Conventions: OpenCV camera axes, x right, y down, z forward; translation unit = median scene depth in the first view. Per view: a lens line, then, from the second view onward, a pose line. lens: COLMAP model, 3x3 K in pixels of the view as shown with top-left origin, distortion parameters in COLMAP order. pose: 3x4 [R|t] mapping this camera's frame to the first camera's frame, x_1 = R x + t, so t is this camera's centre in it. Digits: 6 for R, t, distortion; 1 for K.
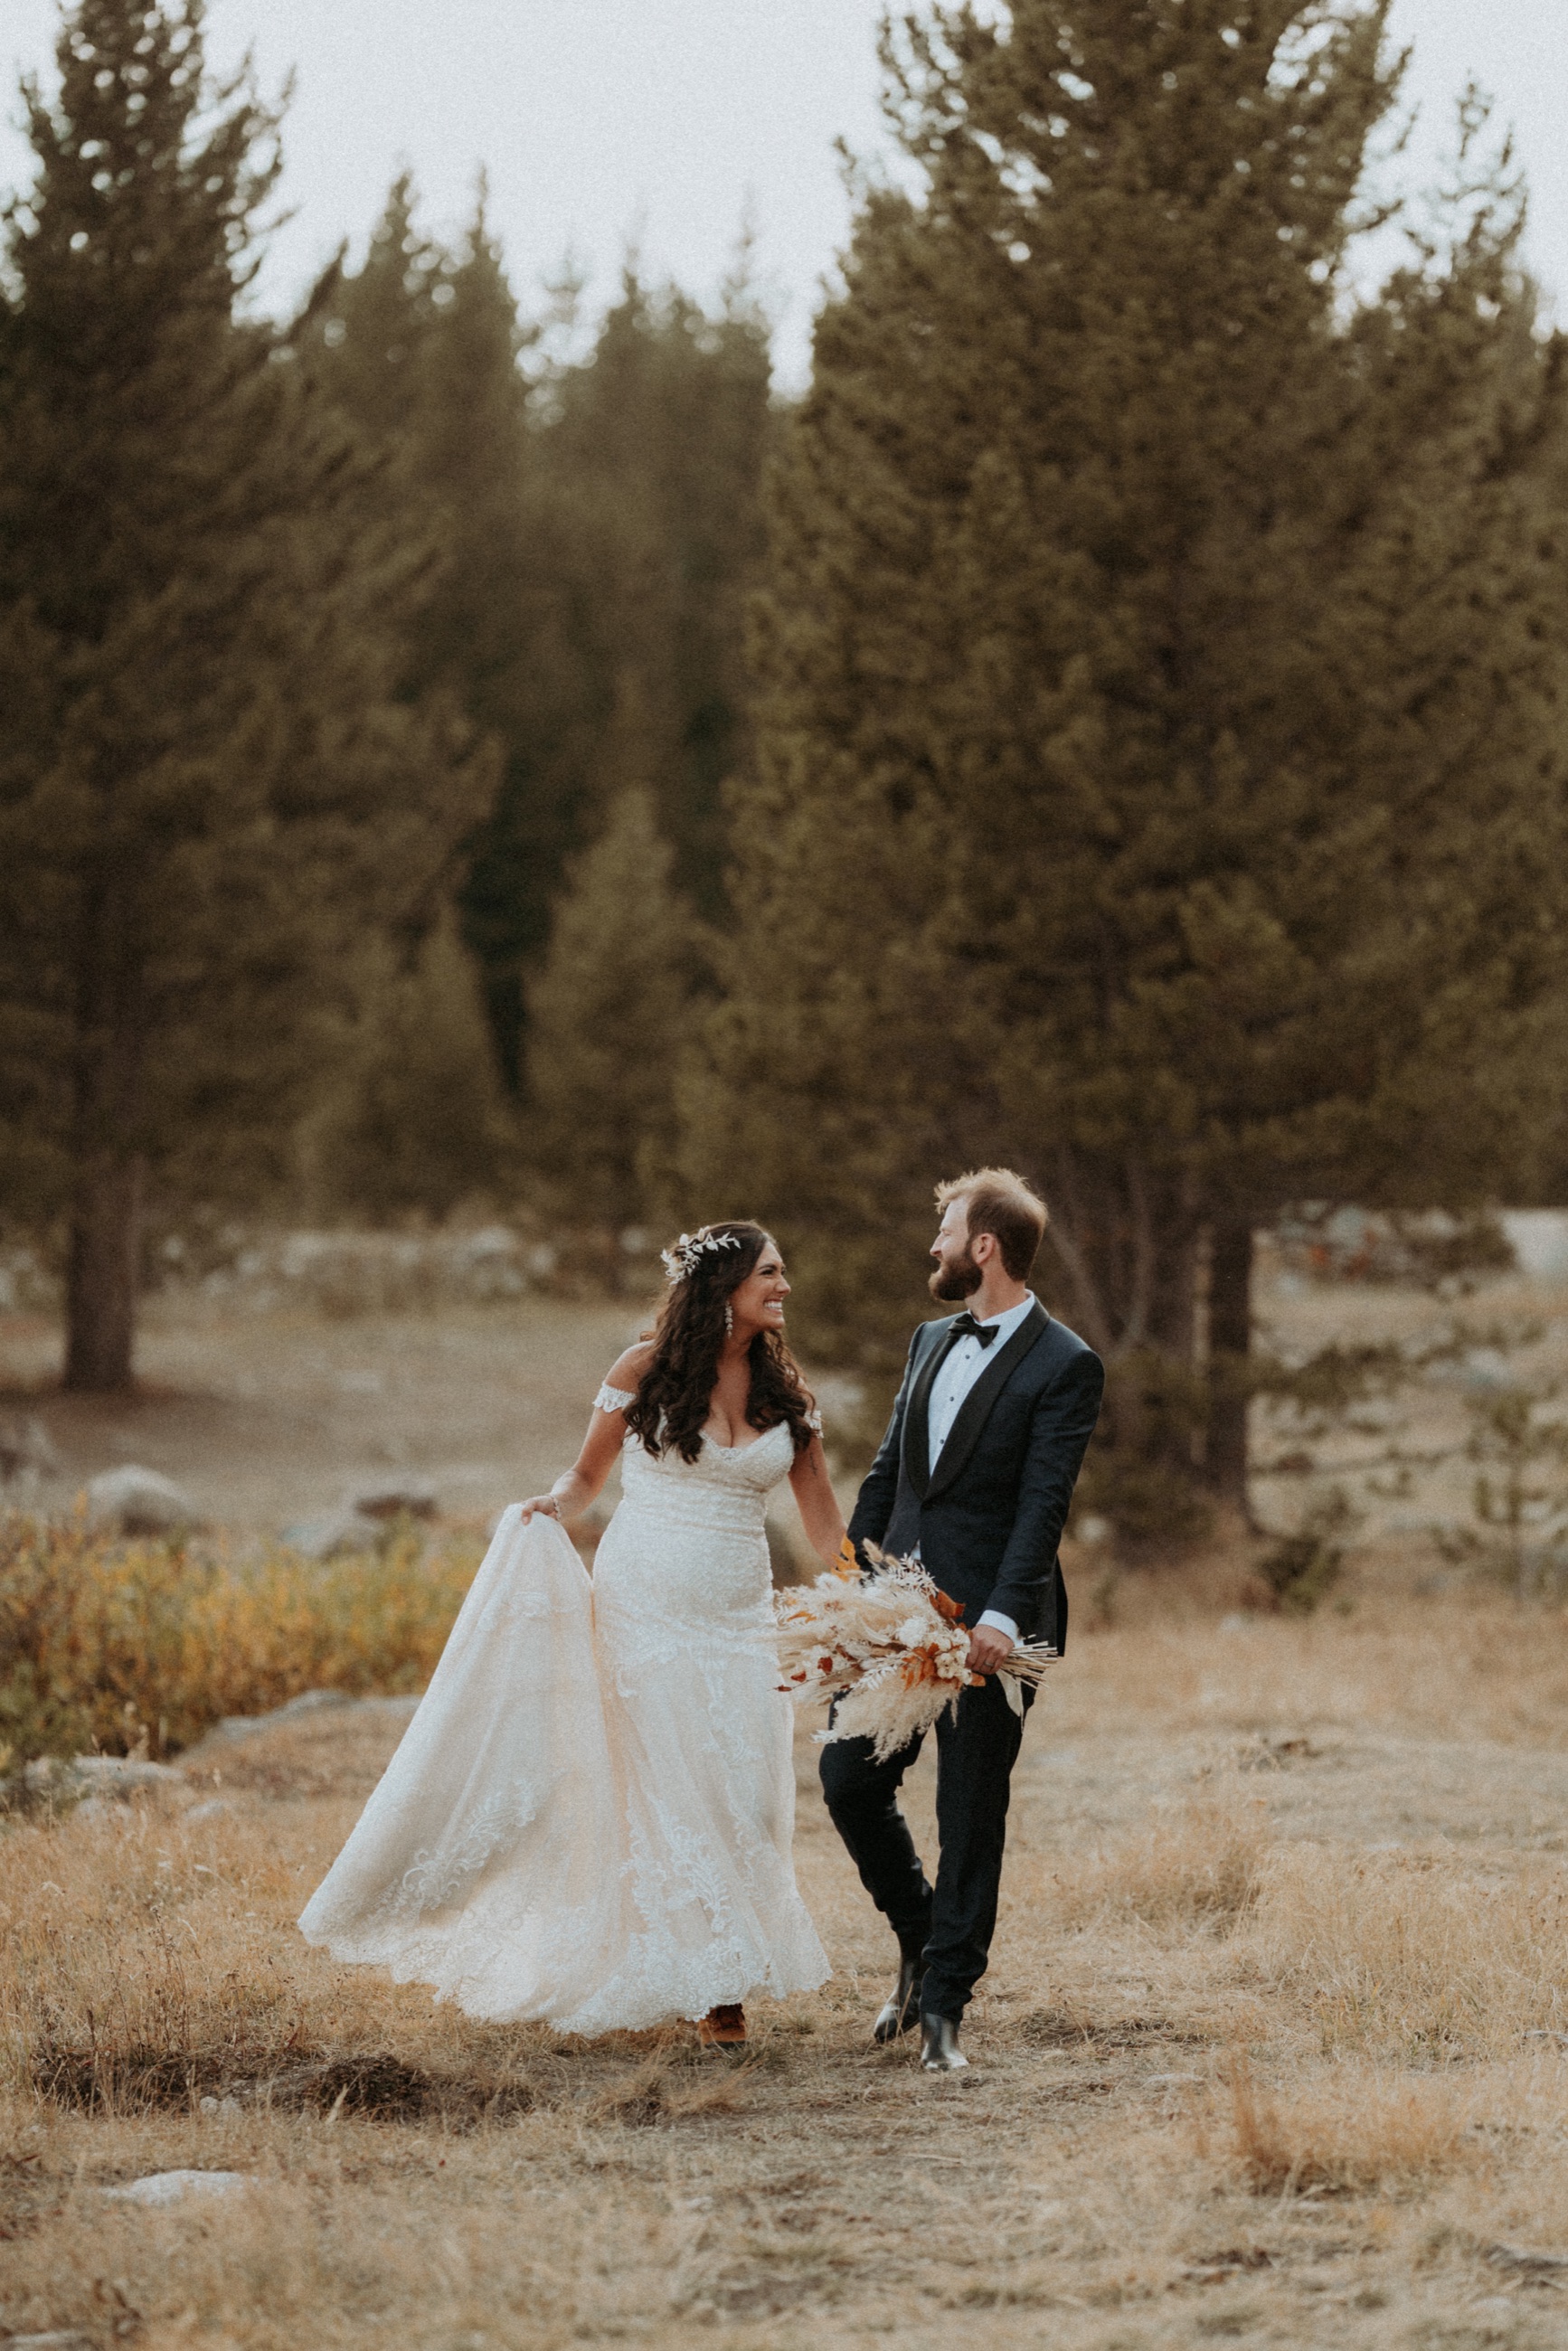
lens RADIAL K [[8900.1, 0, 784.6], [0, 8900.1, 1168.8], [0, 0, 1]] dist [0.394724, 0.000000]
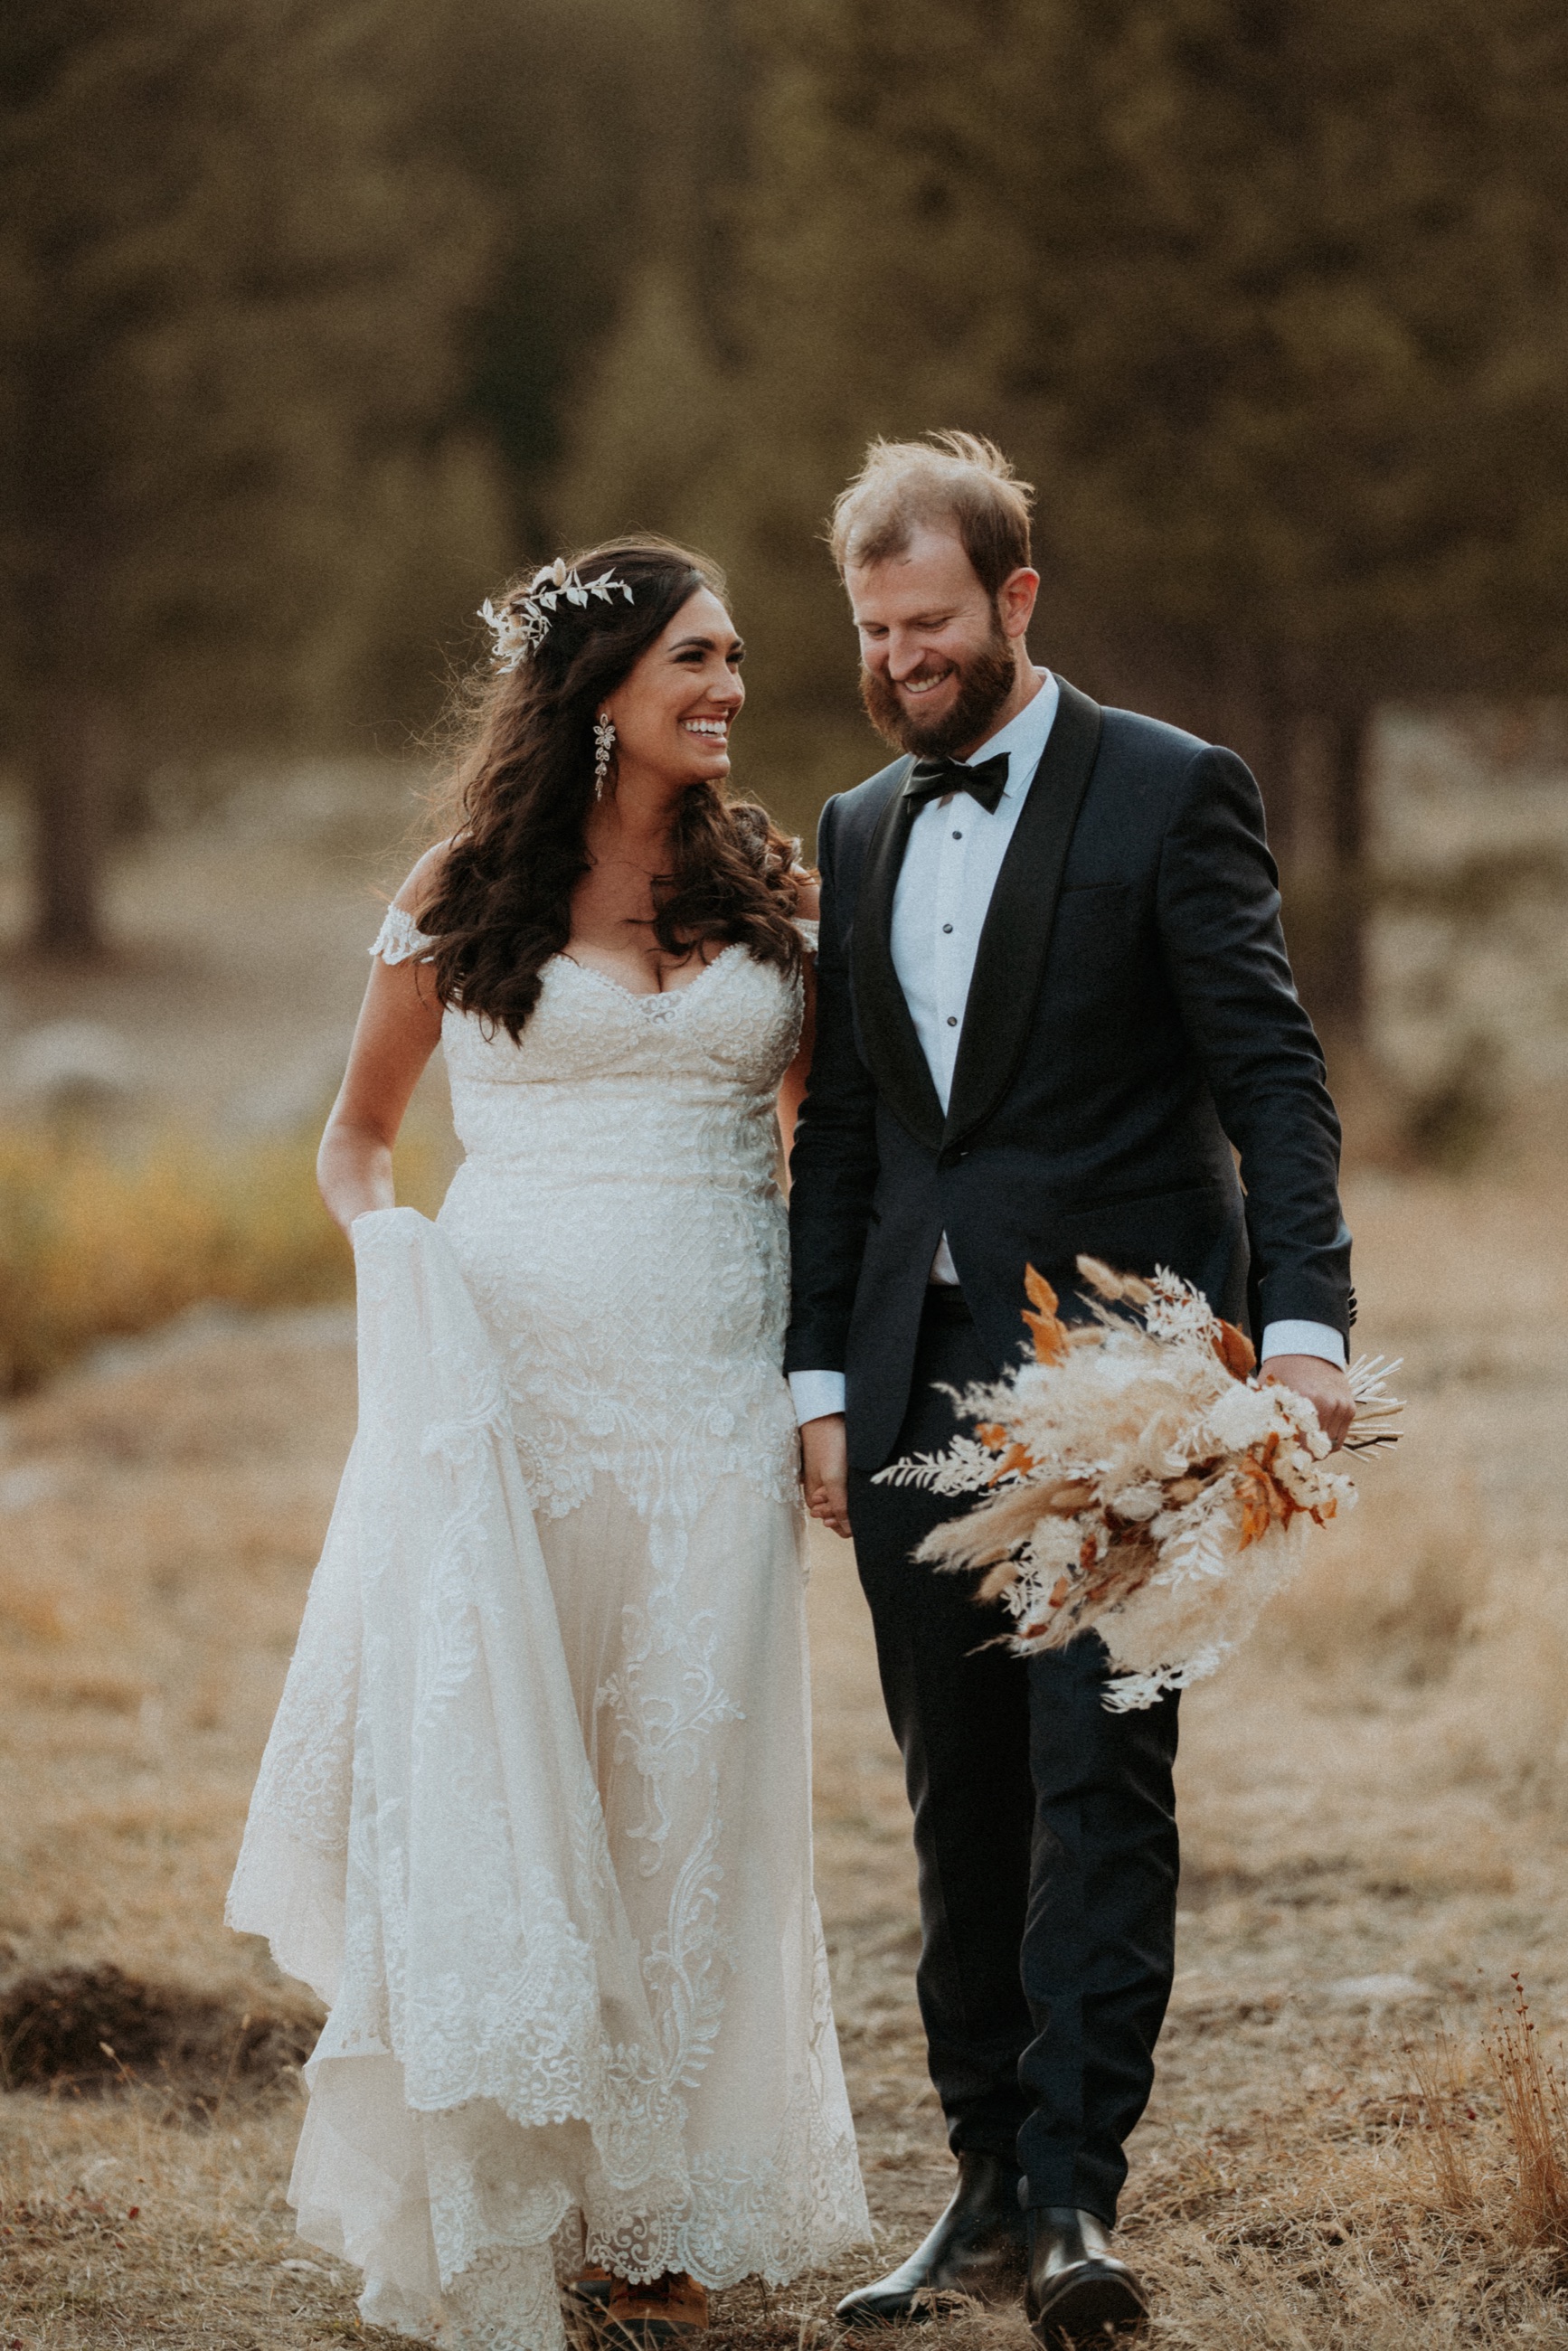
lens RADIAL K [[8900.1, 0, 774.1], [0, 8900.1, 1177.5], [0, 0, 1]] dist [0.394724, 0.000000]
pose [[0.999451, -0.030523, -0.012884, 0.005966], [0.031144, 0.998210, 0.051050, 0.005797], [0.011303, -0.051423, 0.998613, 0.171167]]
